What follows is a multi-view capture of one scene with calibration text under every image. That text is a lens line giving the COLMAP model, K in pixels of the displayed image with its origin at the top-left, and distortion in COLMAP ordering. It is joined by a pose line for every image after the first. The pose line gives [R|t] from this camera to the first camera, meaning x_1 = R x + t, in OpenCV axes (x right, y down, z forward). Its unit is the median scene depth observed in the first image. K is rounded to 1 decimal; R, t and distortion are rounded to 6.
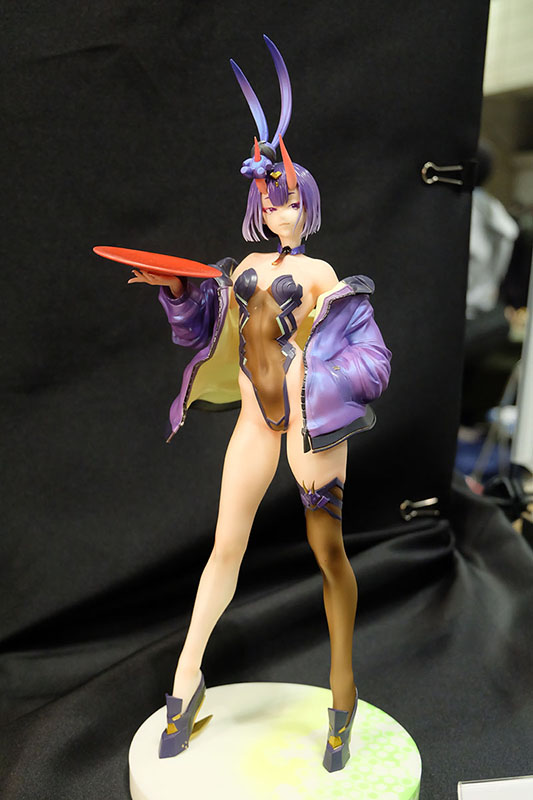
lens RADIAL K [[1023.2, 0, 268.9], [0, 1023.2, 395.6], [0, 0, 1]] dist [-0.079161, 0.000000]
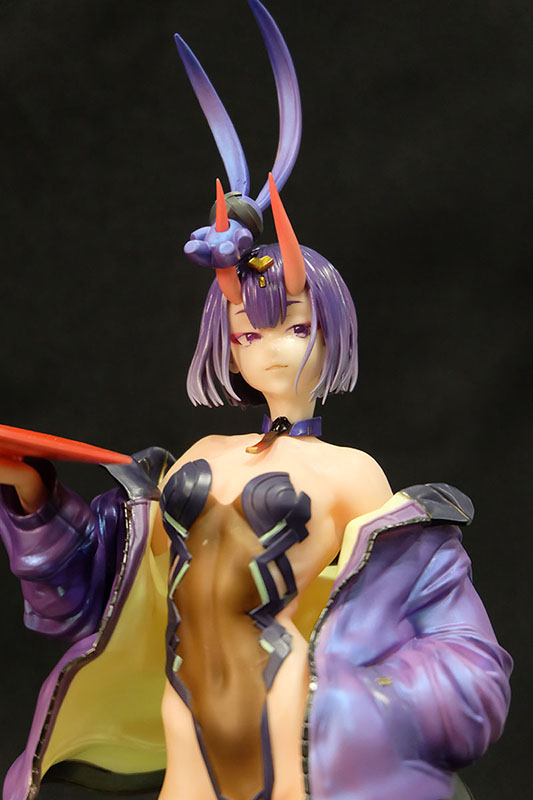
lens RADIAL K [[1730.6, 0, 263.2], [0, 1730.6, 406.0], [0, 0, 1]] dist [-0.031030, 0.000000]
pose [[0.999192, 0.024777, -0.031633, 0.034176], [-0.032287, 0.963706, -0.265006, 0.055312], [0.023919, 0.265813, 0.963728, 0.254979]]
